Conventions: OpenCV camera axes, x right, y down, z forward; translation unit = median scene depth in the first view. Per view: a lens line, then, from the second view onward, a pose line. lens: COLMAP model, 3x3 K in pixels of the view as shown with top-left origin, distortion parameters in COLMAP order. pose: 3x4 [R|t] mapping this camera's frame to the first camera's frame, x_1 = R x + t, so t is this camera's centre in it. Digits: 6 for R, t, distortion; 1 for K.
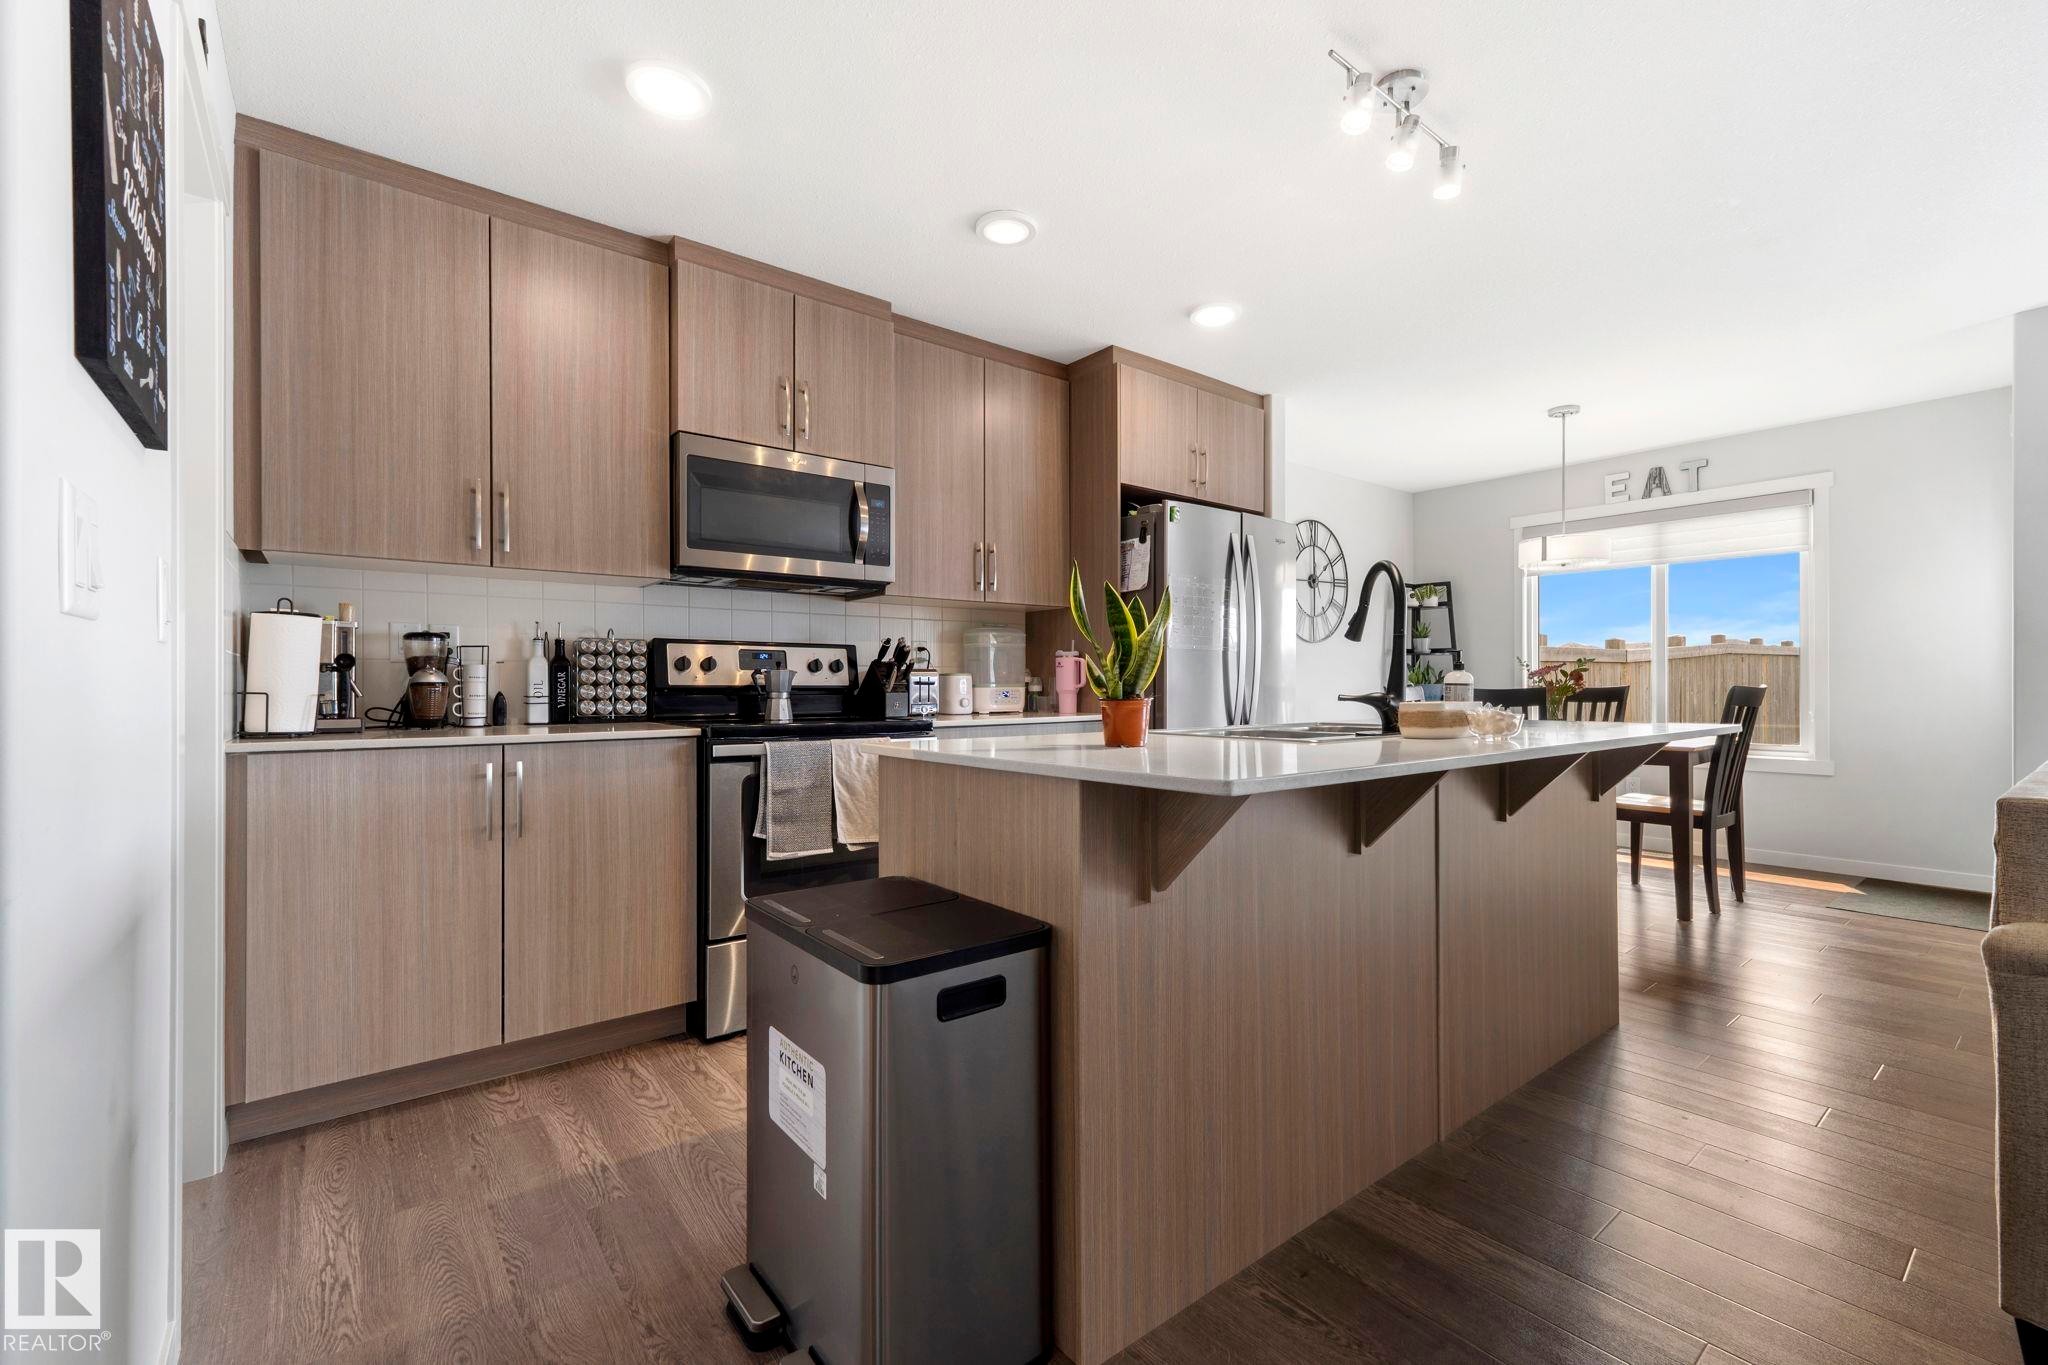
lens RADIAL K [[866.8, 0, 1031.8], [0, 866.8, 682.3], [0, 0, 1]] dist [0.004361, 0.001199]
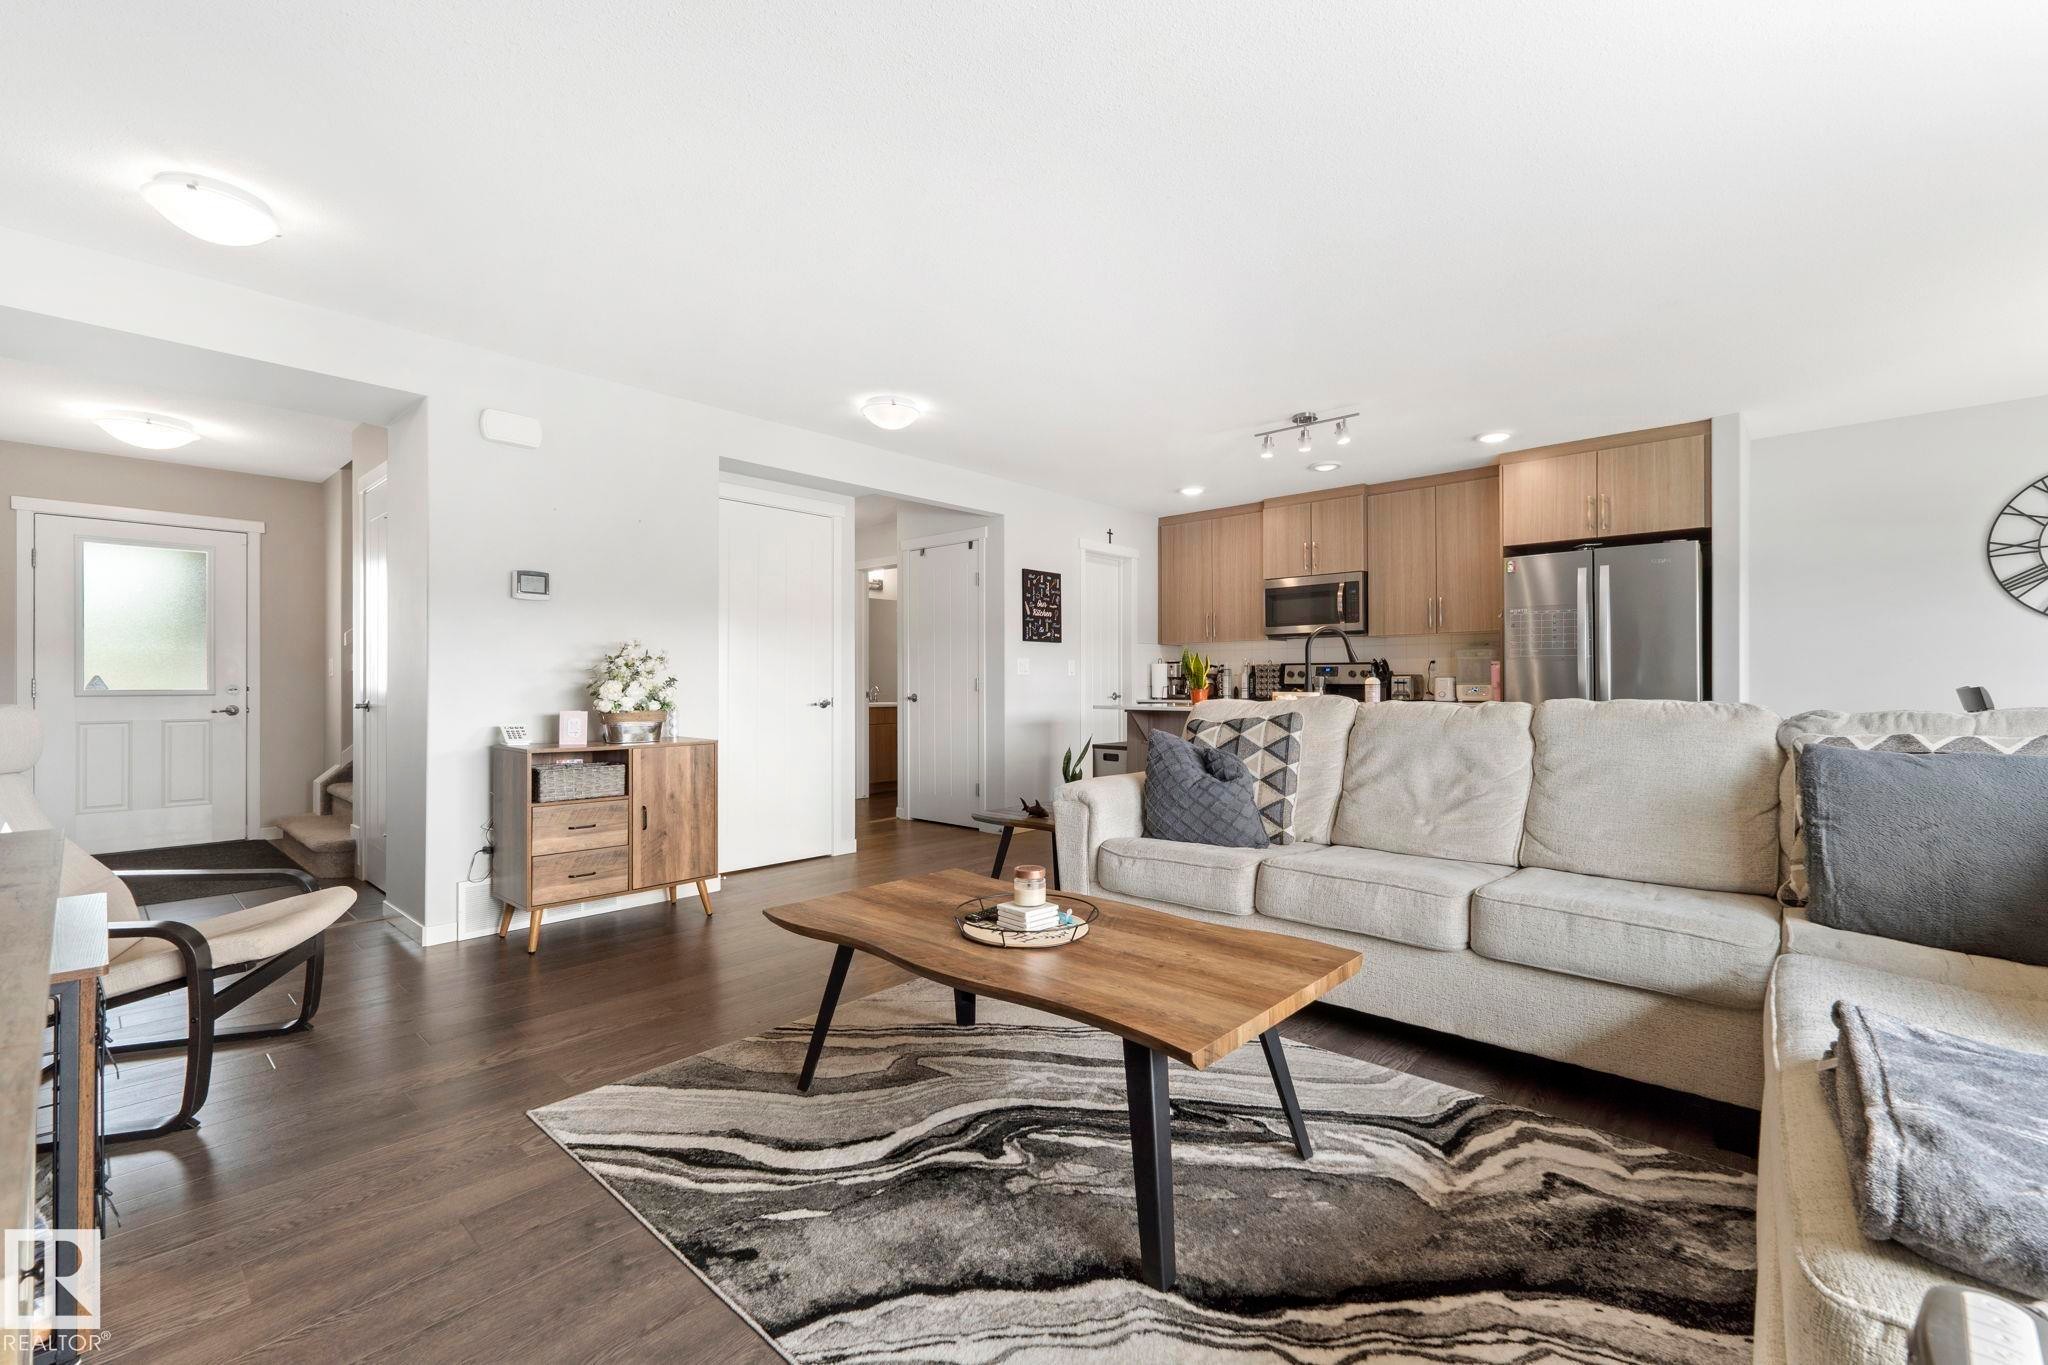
lens RADIAL K [[866.8, 0, 1016.2], [0, 866.8, 677.3], [0, 0, 1]] dist [0.004361, 0.001199]
pose [[0.151321, -0.008049, -0.988452, 0.986045], [0.000235, 0.999967, -0.008107, 0.002946], [0.988485, 0.000995, 0.151318, -0.032434]]
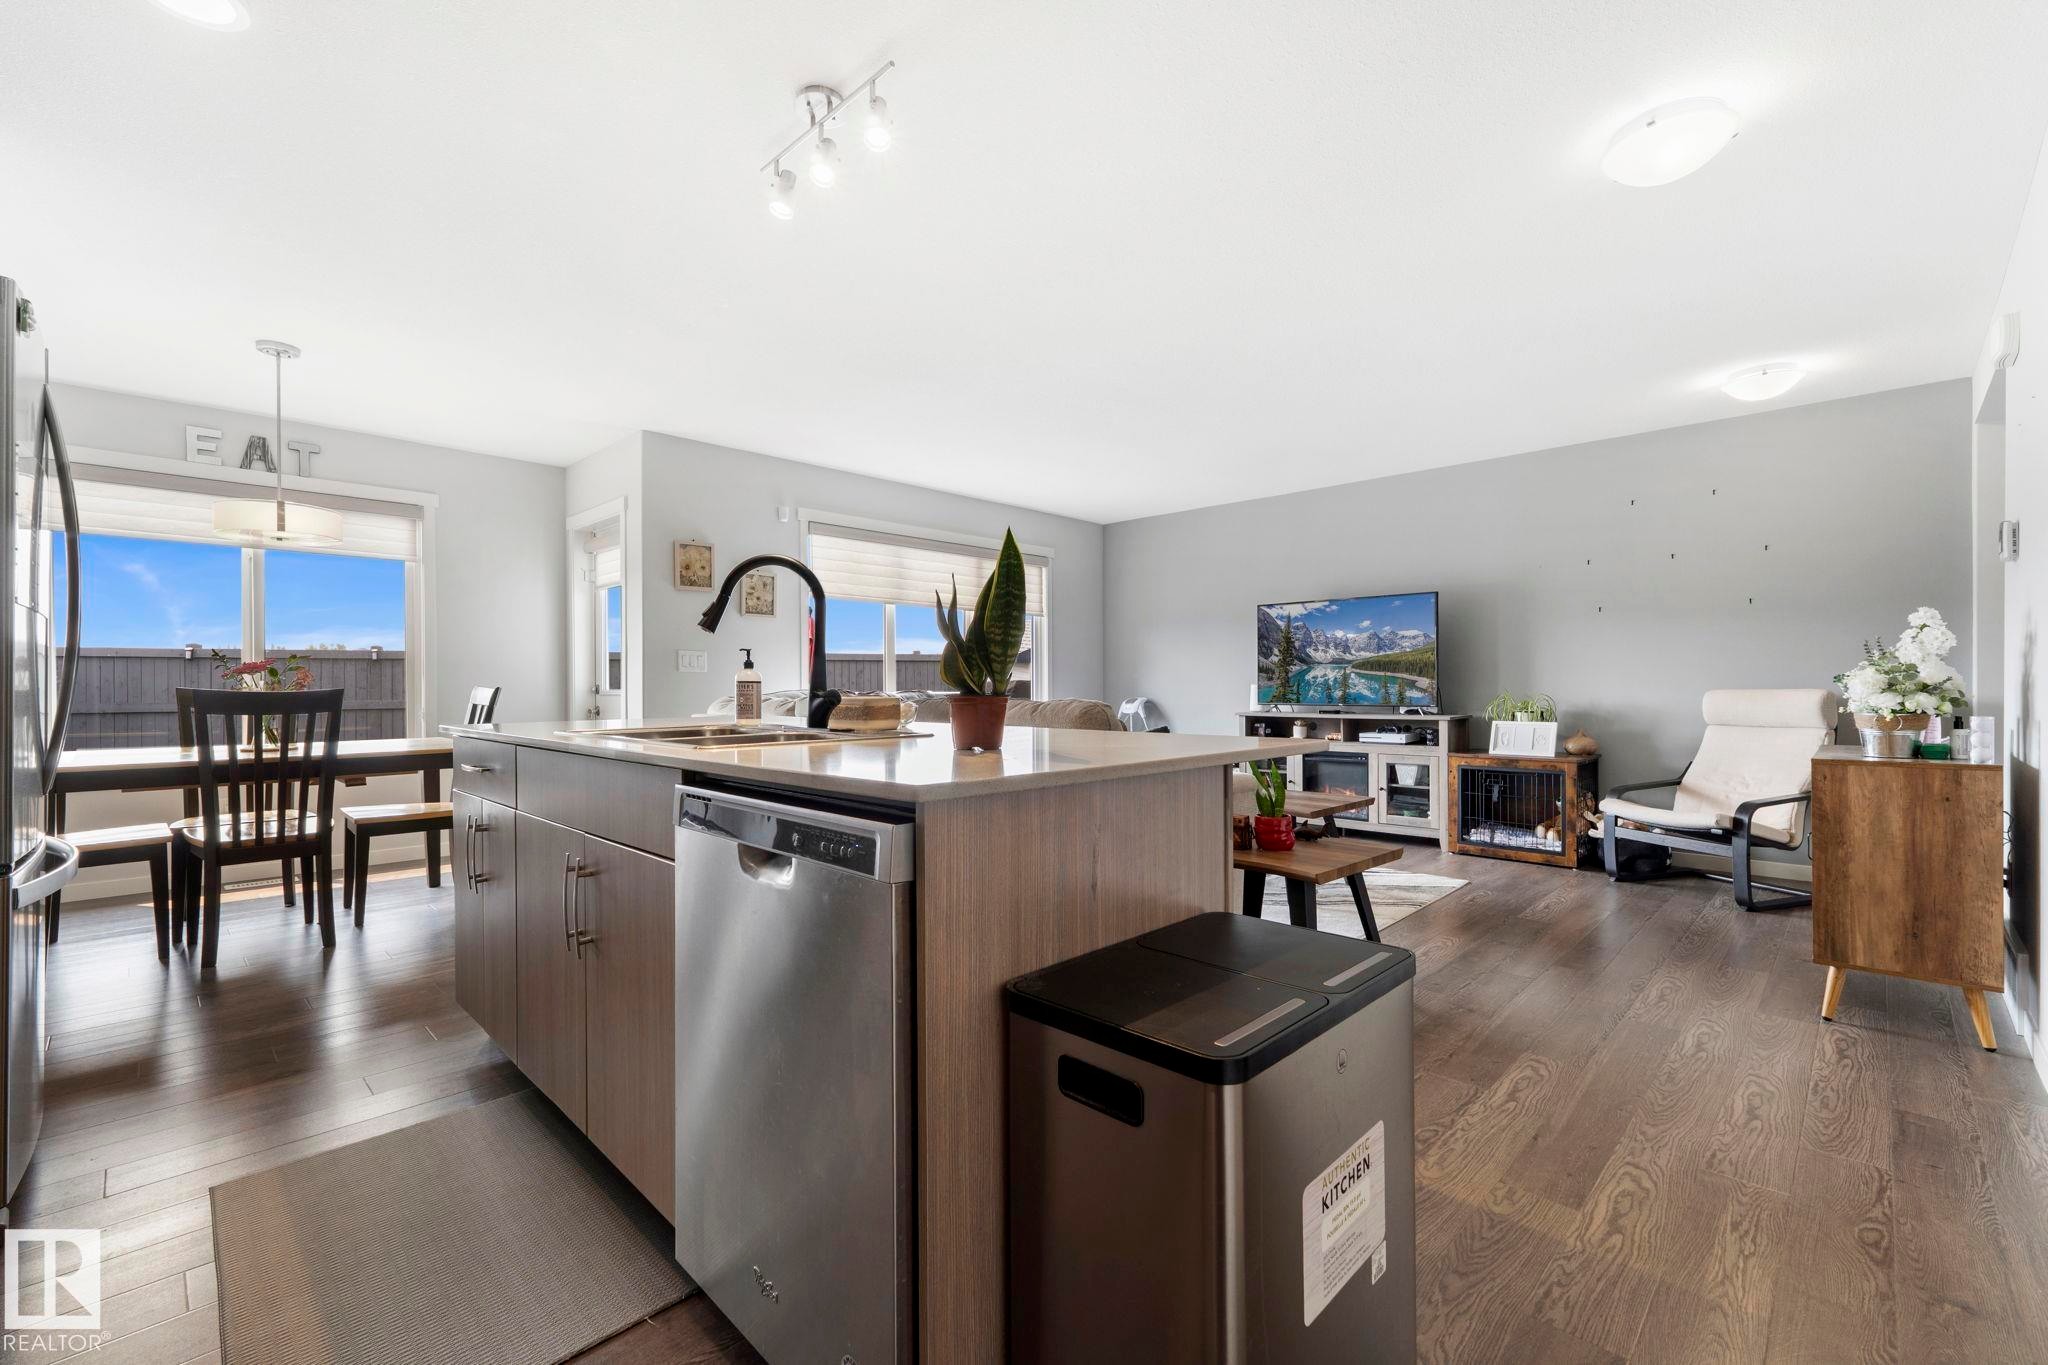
lens RADIAL K [[866.8, 0, 1035.8], [0, 866.8, 687.9], [0, 0, 1]] dist [0.004361, 0.001199]
pose [[-0.125669, 0.000836, 0.992072, -0.239338], [0.004937, 0.999988, -0.000217, 0.006824], [-0.992060, 0.004871, -0.125672, 0.341315]]
